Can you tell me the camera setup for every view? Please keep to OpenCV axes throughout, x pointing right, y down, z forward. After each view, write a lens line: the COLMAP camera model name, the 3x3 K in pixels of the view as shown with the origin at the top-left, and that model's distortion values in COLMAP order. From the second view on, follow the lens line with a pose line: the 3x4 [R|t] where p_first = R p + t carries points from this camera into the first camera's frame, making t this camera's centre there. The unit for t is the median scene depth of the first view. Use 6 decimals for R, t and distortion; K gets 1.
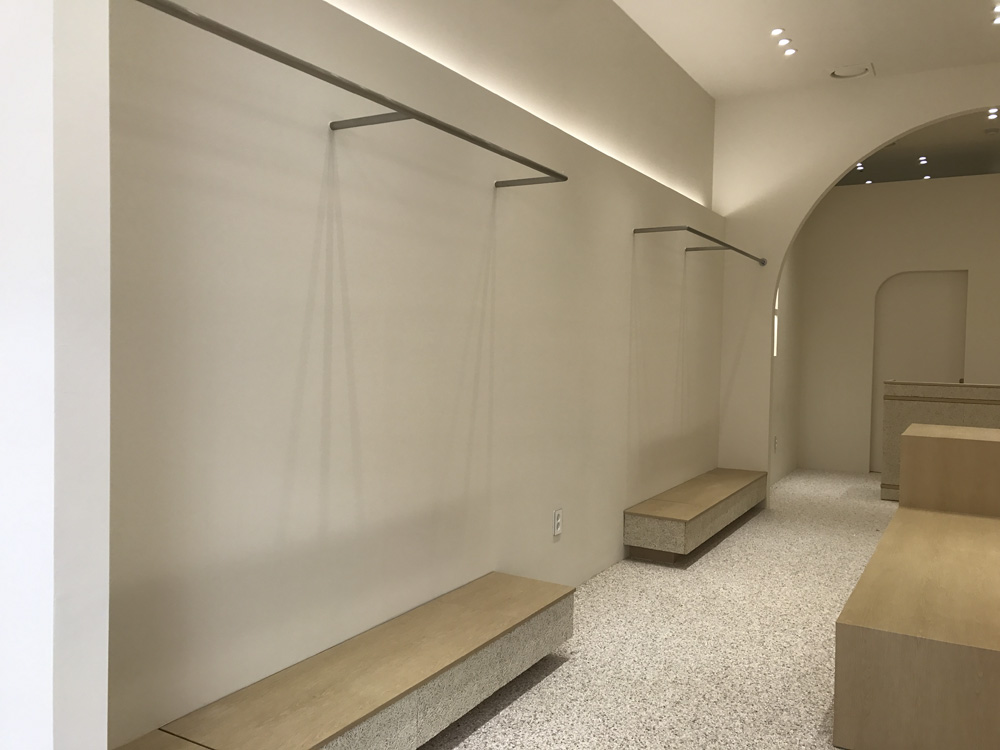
lens RADIAL K [[824.8, 0, 491.8], [0, 824.8, 373.2], [0, 0, 1]] dist [0.040525, -0.041604]
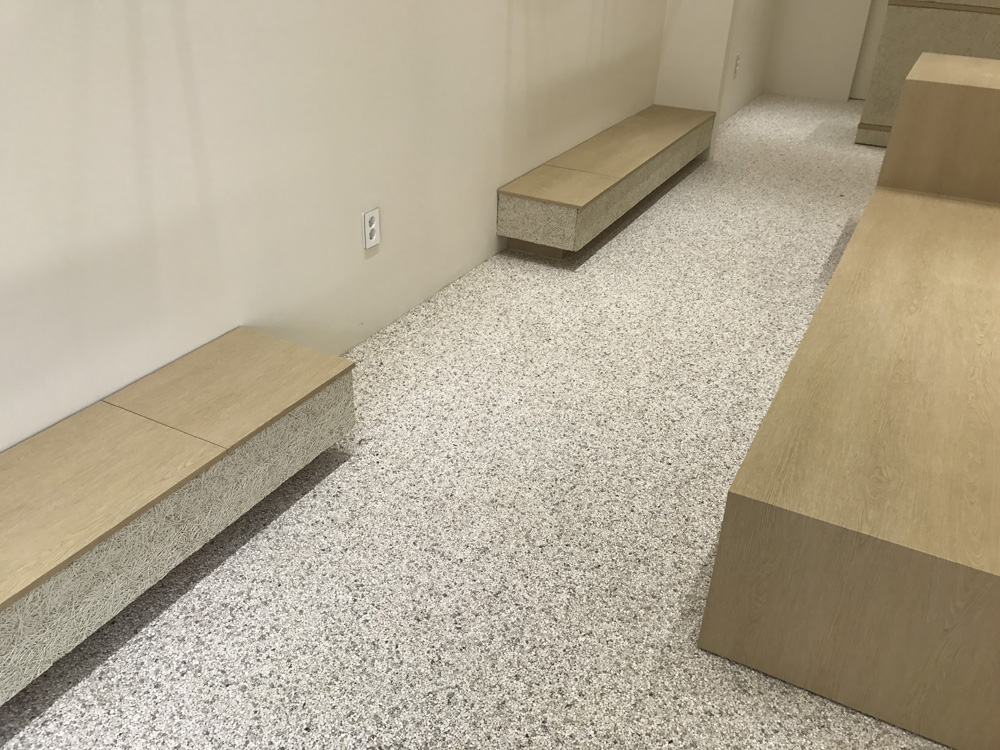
lens RADIAL K [[824.8, 0, 491.1], [0, 824.8, 371.9], [0, 0, 1]] dist [0.040525, -0.041604]
pose [[0.999238, -0.010526, 0.037592, 0.161654], [-0.007669, 0.891266, 0.453415, -0.020762], [-0.038278, -0.453358, 0.890506, 0.376227]]
